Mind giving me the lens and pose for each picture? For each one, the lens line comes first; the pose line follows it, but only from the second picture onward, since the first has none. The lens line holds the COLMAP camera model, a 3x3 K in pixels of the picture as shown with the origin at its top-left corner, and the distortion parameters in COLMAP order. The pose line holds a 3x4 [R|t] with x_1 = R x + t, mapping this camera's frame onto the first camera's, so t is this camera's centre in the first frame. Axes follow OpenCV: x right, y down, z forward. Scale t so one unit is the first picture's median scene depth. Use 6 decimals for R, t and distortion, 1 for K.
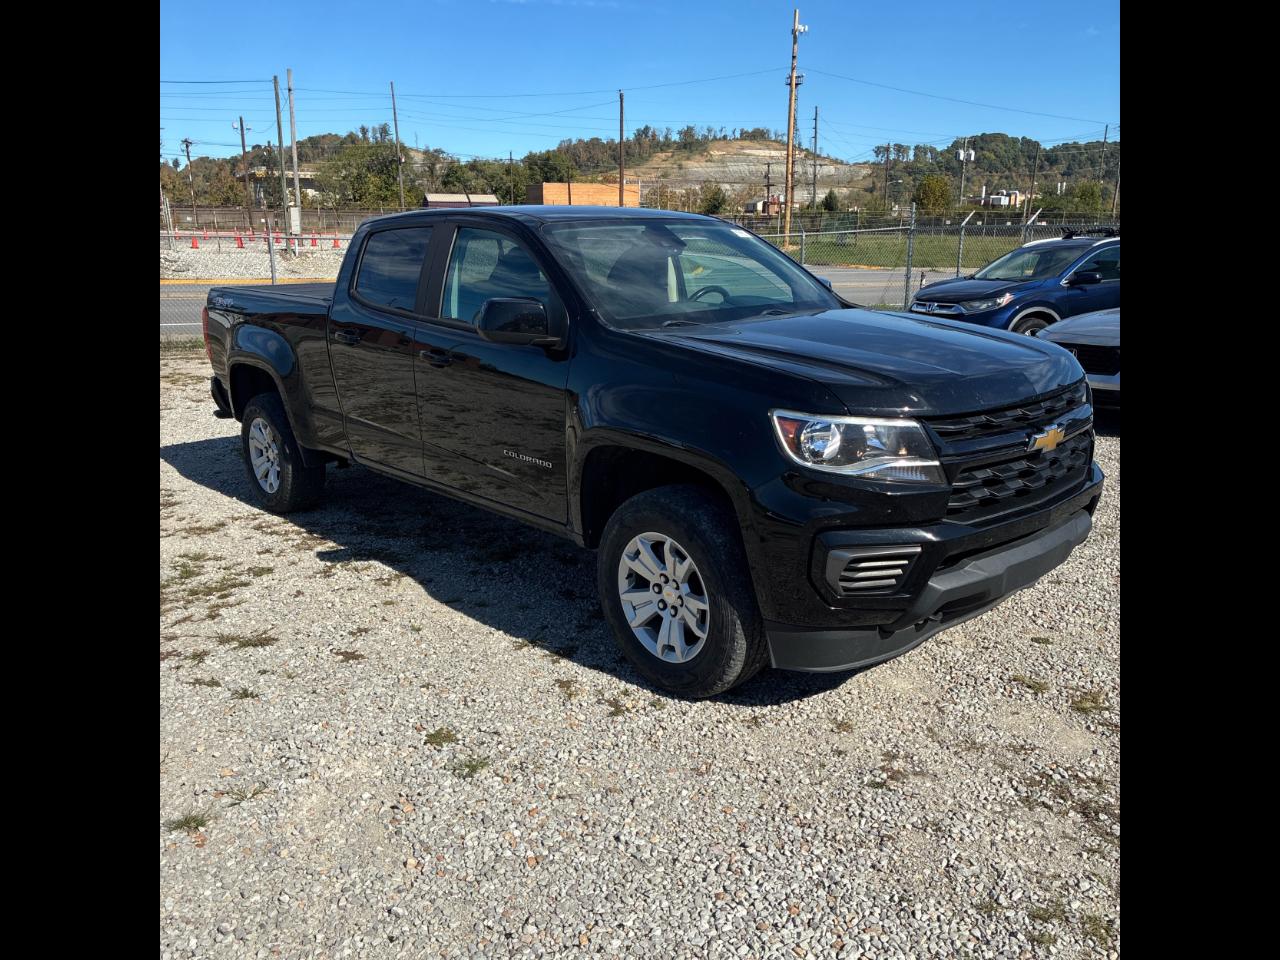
lens RADIAL K [[995.5, 0, 643.5], [0, 995.5, 448.7], [0, 0, 1]] dist [0.032852, -0.002493]
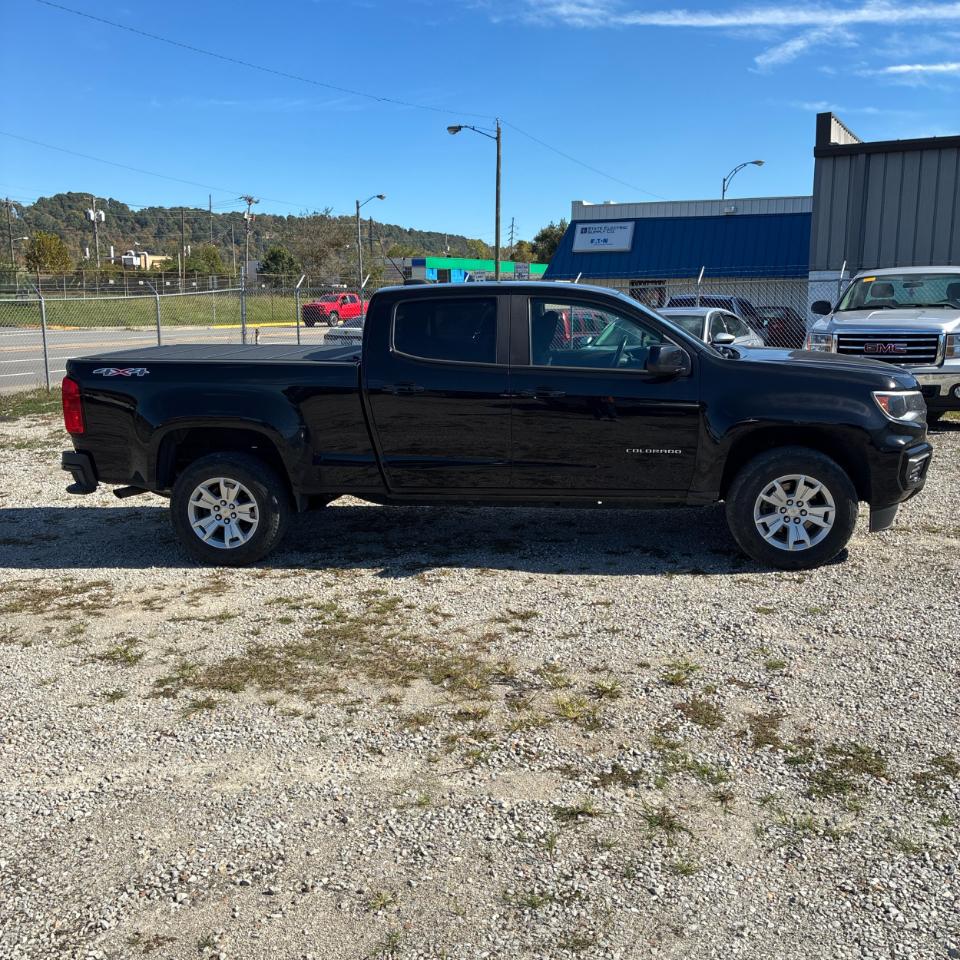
lens RADIAL K [[1011.1, 0, 480.0], [0, 1011.1, 480.0], [0, 0, 1]] dist [0.012579, -0.022735]
pose [[0.743615, -0.125390, 0.656745, -1.378304], [0.143709, 0.989274, 0.026161, -0.025044], [-0.652981, 0.074926, 0.753659, 0.044160]]
